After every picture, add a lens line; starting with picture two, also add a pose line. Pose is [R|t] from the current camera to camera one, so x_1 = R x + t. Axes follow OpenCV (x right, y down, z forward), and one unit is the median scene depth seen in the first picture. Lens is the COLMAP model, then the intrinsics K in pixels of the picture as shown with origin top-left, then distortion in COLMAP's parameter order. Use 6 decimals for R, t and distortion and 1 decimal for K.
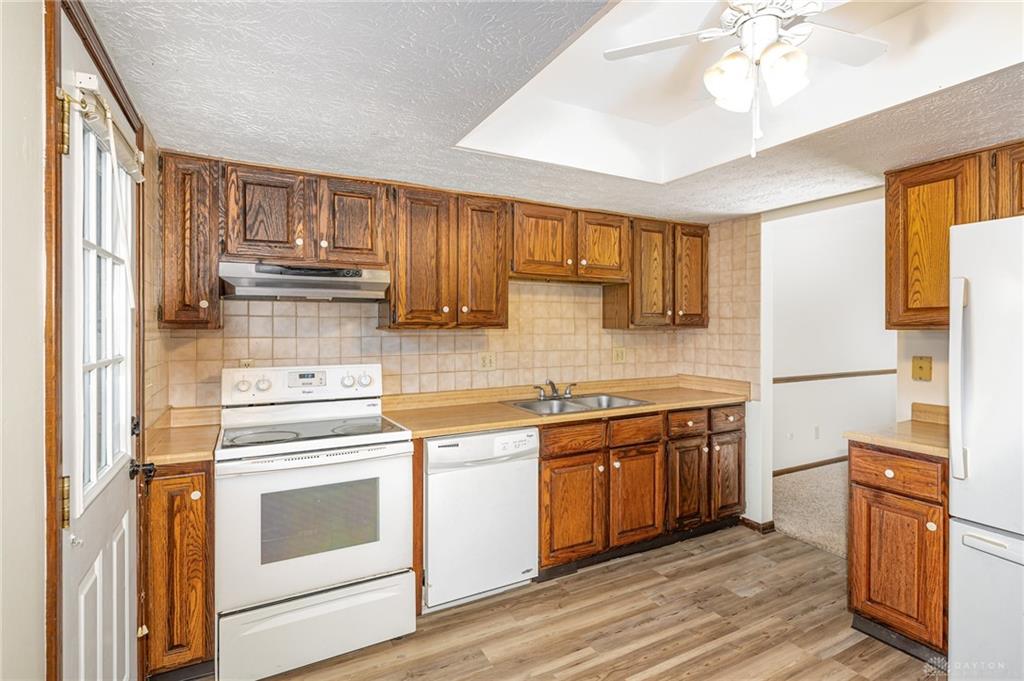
lens RADIAL K [[506.1, 0, 515.9], [0, 506.1, 330.0], [0, 0, 1]] dist [-0.001601, -0.000071]
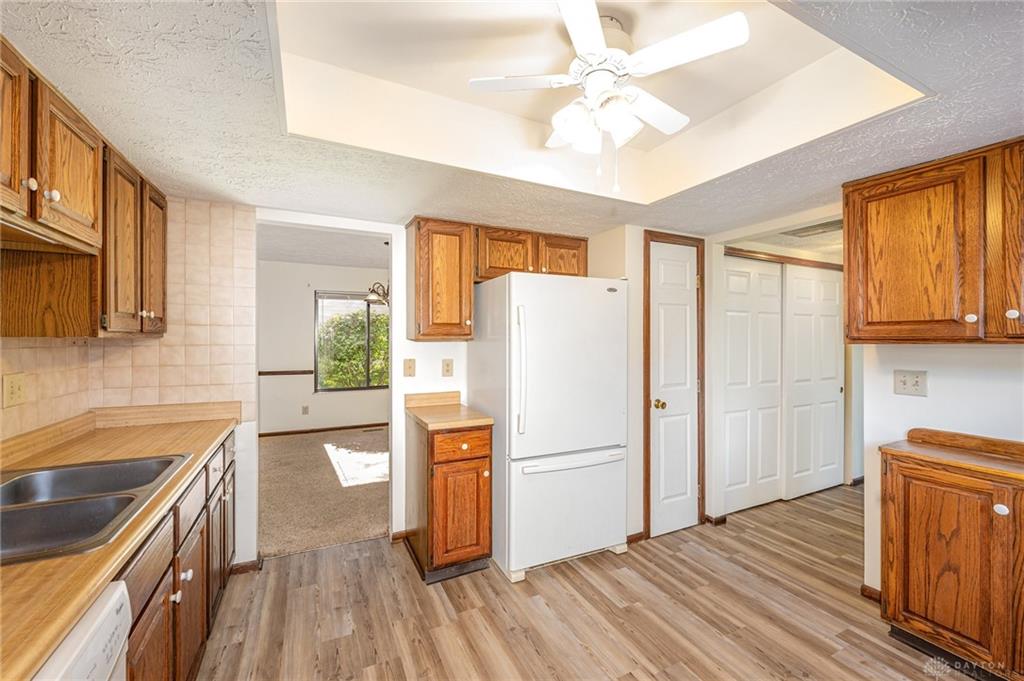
lens RADIAL K [[412.3, 0, 520.0], [0, 412.3, 336.4], [0, 0, 1]] dist [-0.000179, -0.000286]
pose [[0.026468, 0.003506, 0.999644, -0.248904], [0.001493, 0.999993, -0.003547, -0.002663], [-0.999649, 0.001586, 0.026463, 0.587521]]
